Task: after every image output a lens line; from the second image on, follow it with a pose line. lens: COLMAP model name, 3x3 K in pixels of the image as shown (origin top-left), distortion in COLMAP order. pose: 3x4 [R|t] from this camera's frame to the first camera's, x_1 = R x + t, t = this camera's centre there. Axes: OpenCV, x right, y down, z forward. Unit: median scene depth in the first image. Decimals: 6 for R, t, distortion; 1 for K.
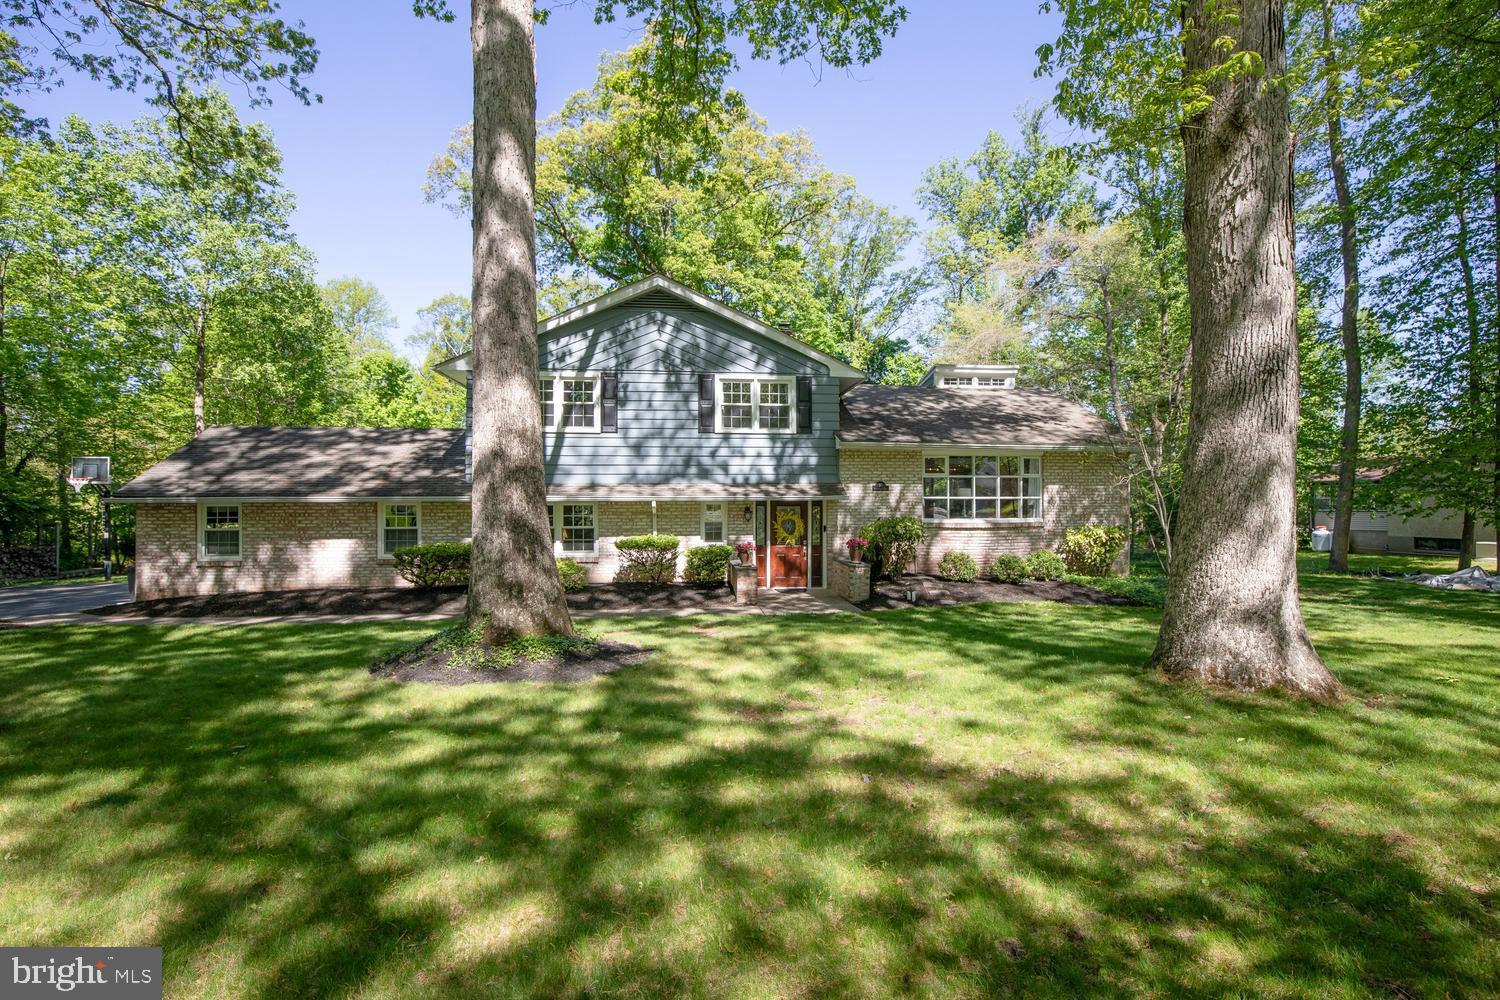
lens RADIAL K [[683.7, 0, 758.9], [0, 683.7, 498.8], [0, 0, 1]] dist [-0.040481, 0.009140]
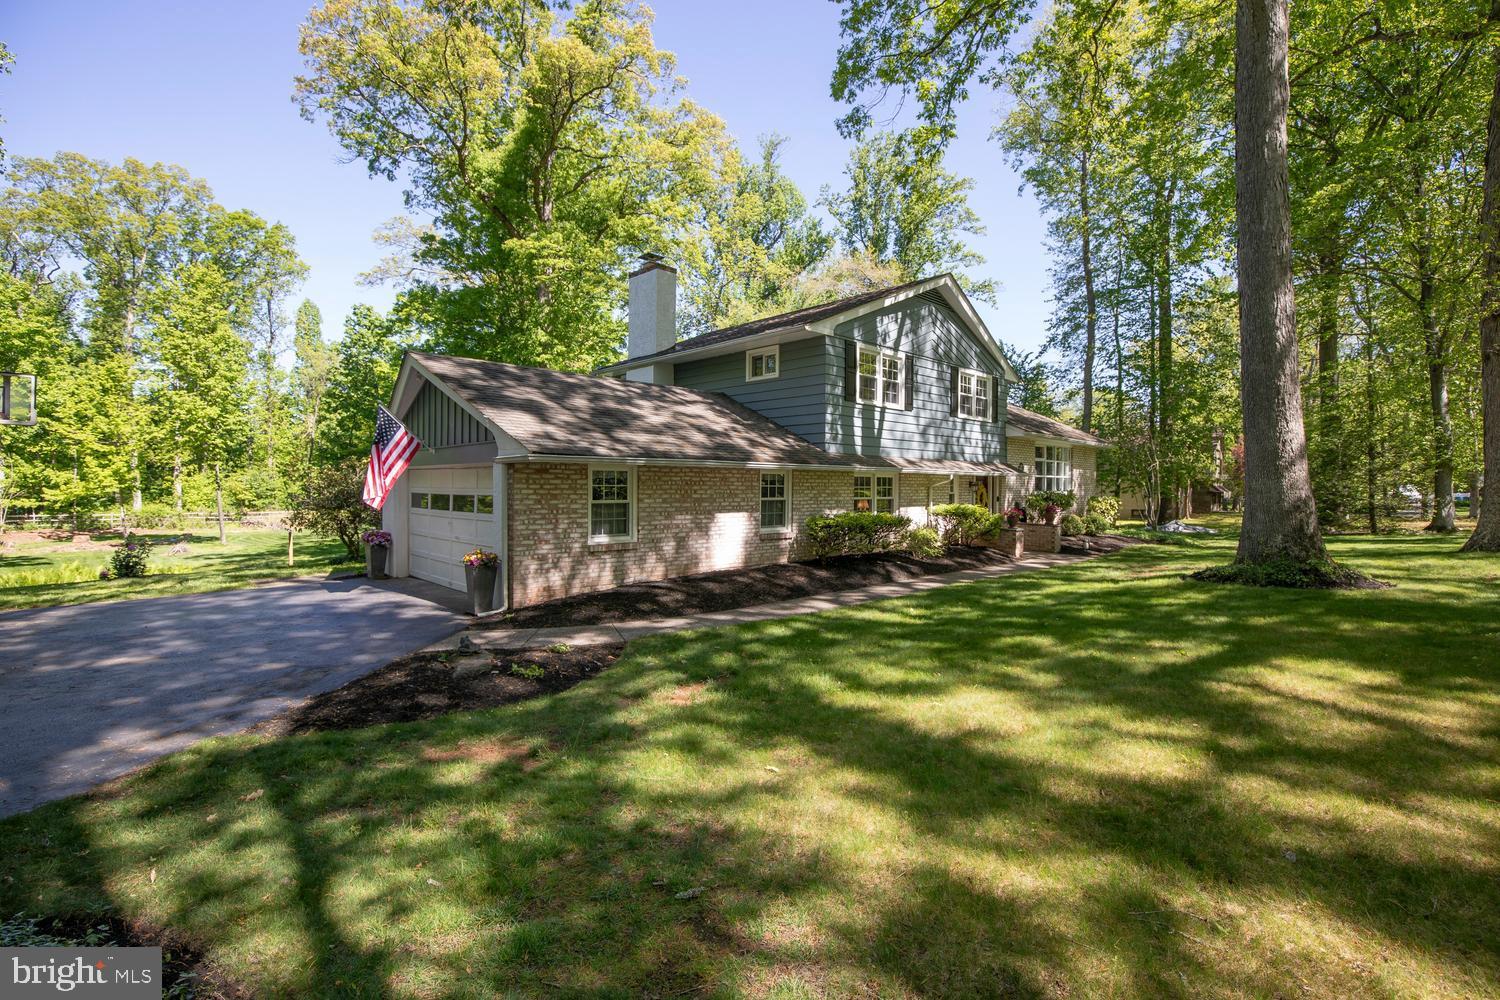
lens RADIAL K [[686.4, 0, 753.4], [0, 686.4, 492.6], [0, 0, 1]] dist [-0.042832, 0.010060]
pose [[0.802315, 0.001413, 0.596899, -1.053586], [-0.012730, 0.999810, 0.014744, 0.018393], [-0.596765, -0.019428, 0.802181, 0.264823]]
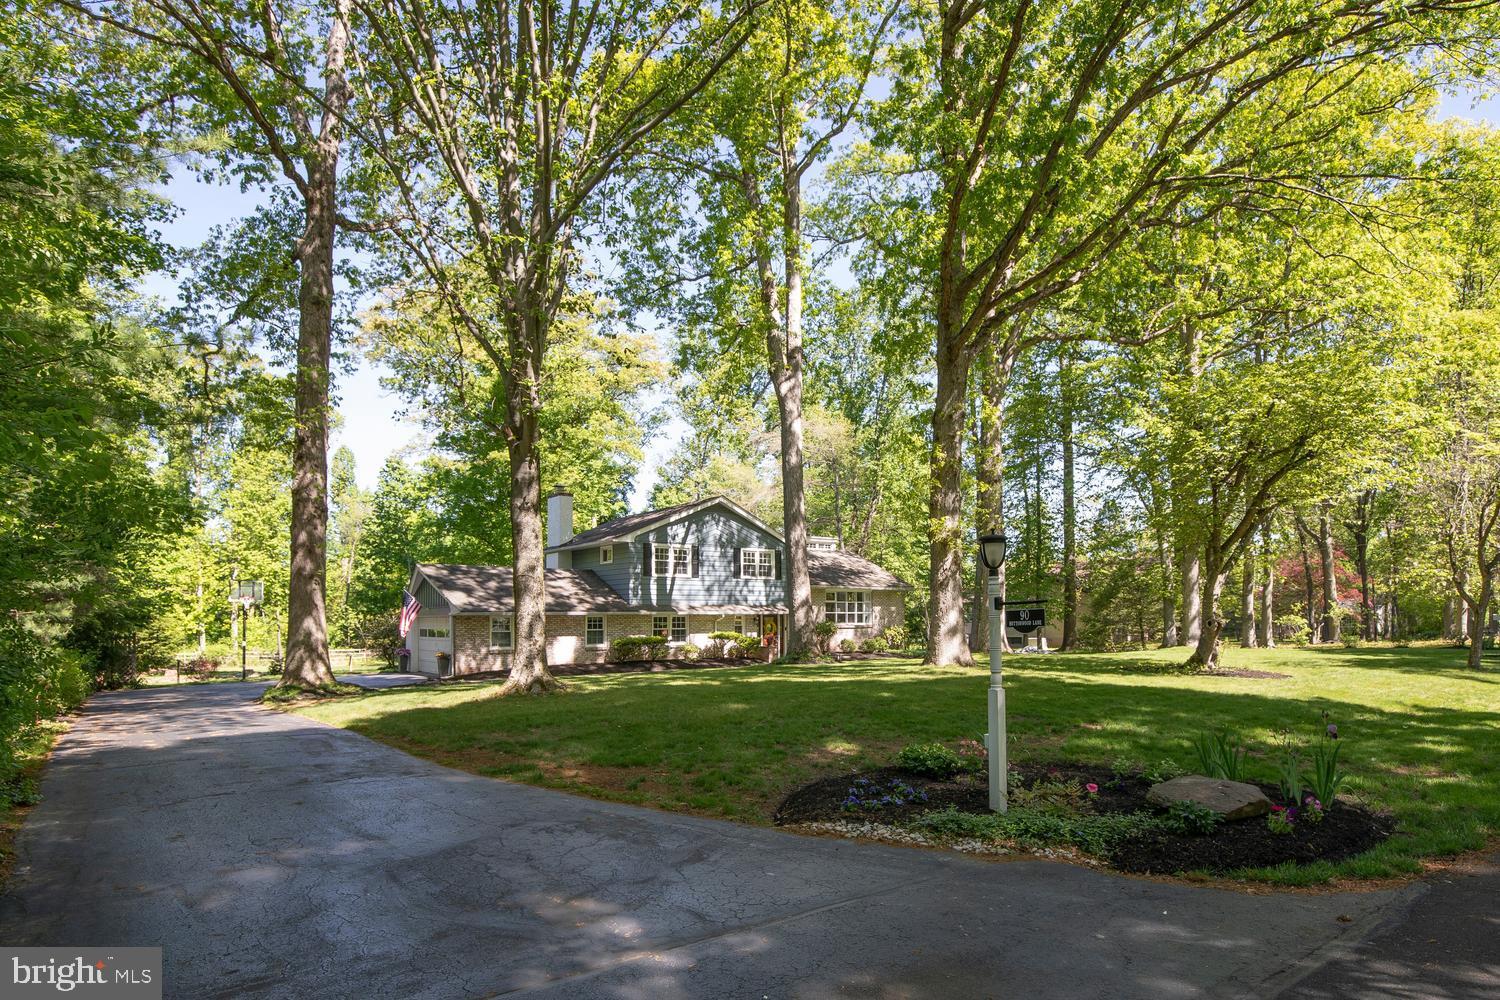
lens RADIAL K [[842.1, 0, 756.3], [0, 842.1, 606.6], [0, 0, 1]] dist [-0.031529, -0.000179]
pose [[0.865298, 0.002737, 0.501251, -1.210463], [0.002763, 0.999944, -0.010231, 0.004605], [-0.501251, 0.010238, 0.865242, -1.059668]]
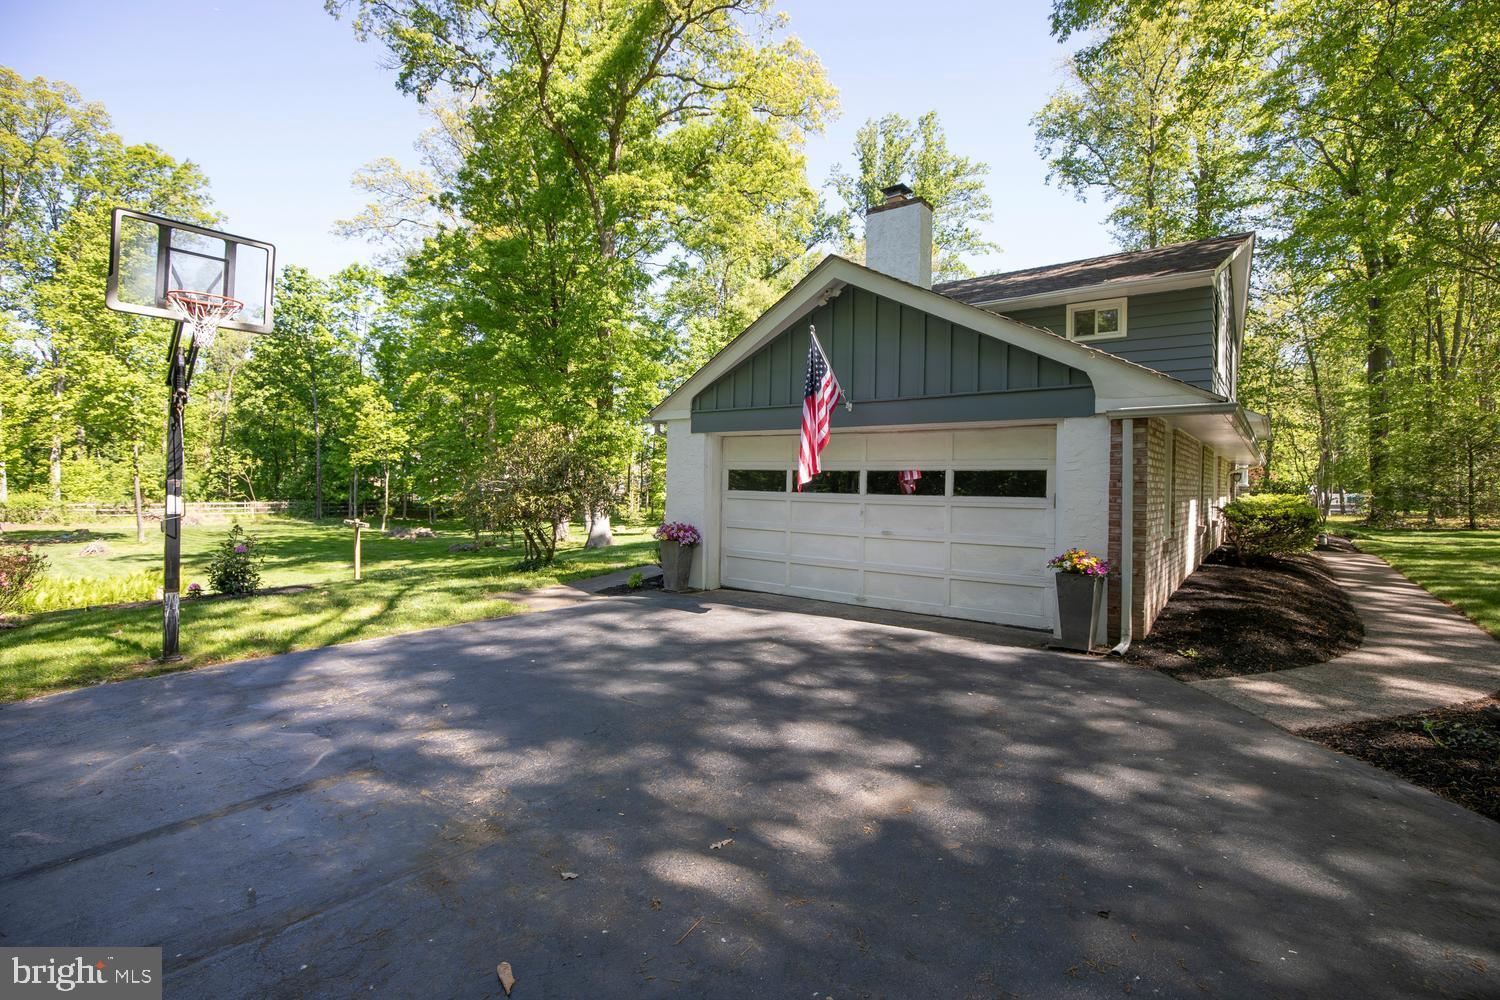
lens RADIAL K [[692.1, 0, 753.3], [0, 692.1, 481.8], [0, 0, 1]] dist [-0.039435, 0.010335]
pose [[0.711443, 0.012908, 0.702625, -1.316364], [-0.021867, 0.999754, 0.003774, 0.045182], [-0.702403, -0.018049, 0.711550, 0.766559]]
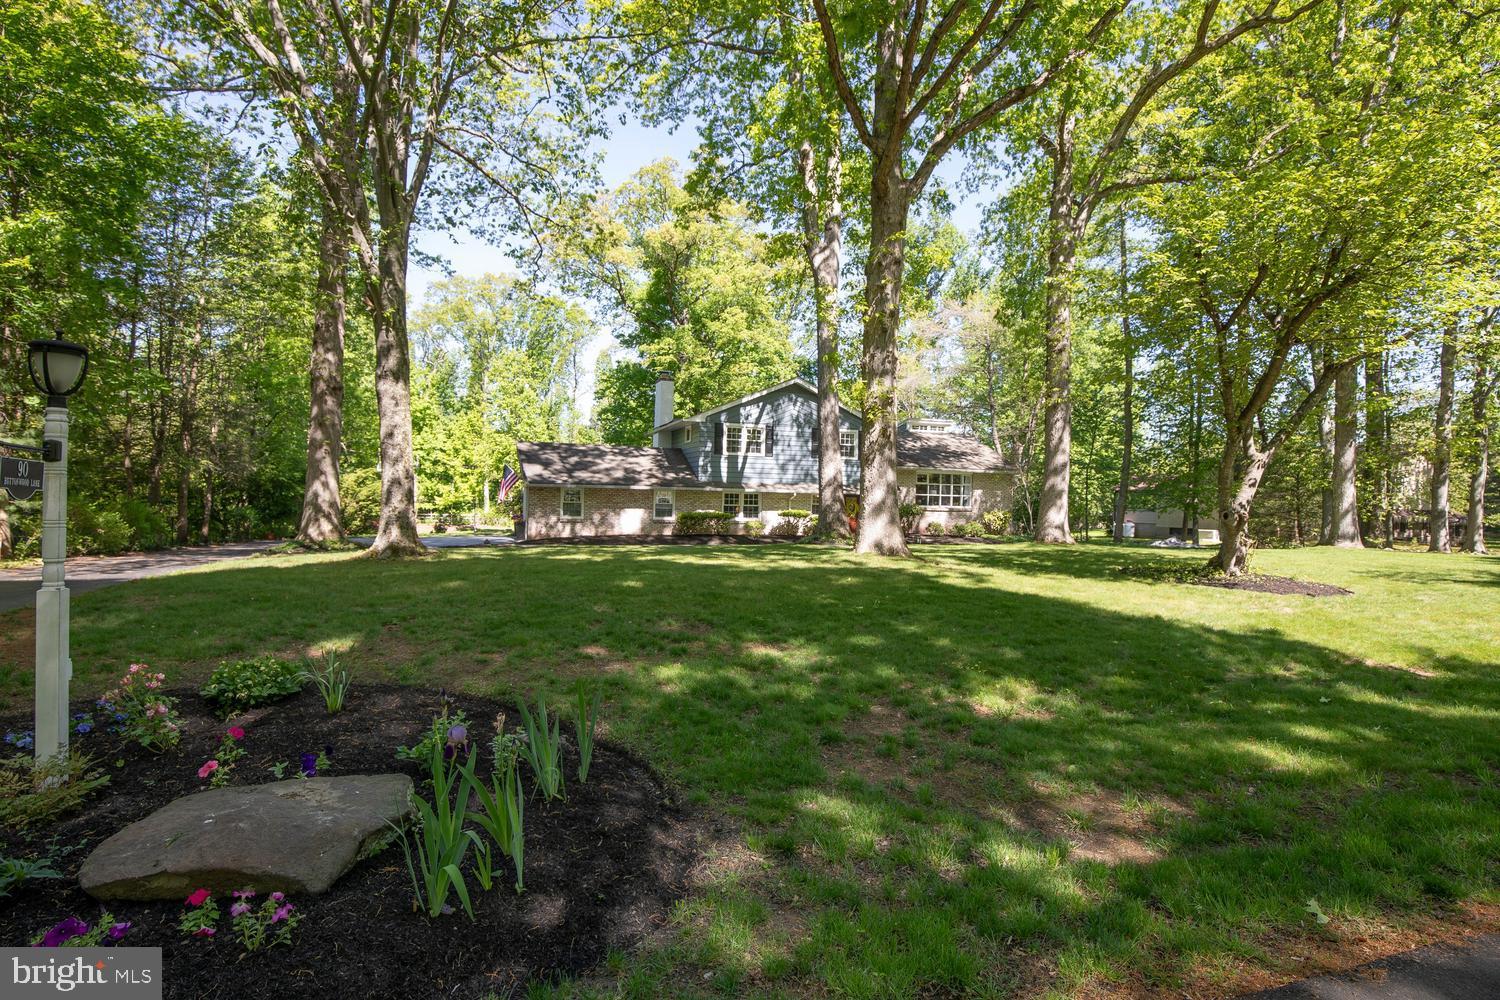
lens RADIAL K [[738.4, 0, 750.0], [0, 738.4, 500.0], [0, 0, 1]] dist [-0.020532, 0.000179]
pose [[0.979714, 0.023389, 0.199030, -0.673603], [-0.025555, 0.999639, 0.008322, 0.008124], [-0.198764, -0.013239, 0.979958, -1.018714]]
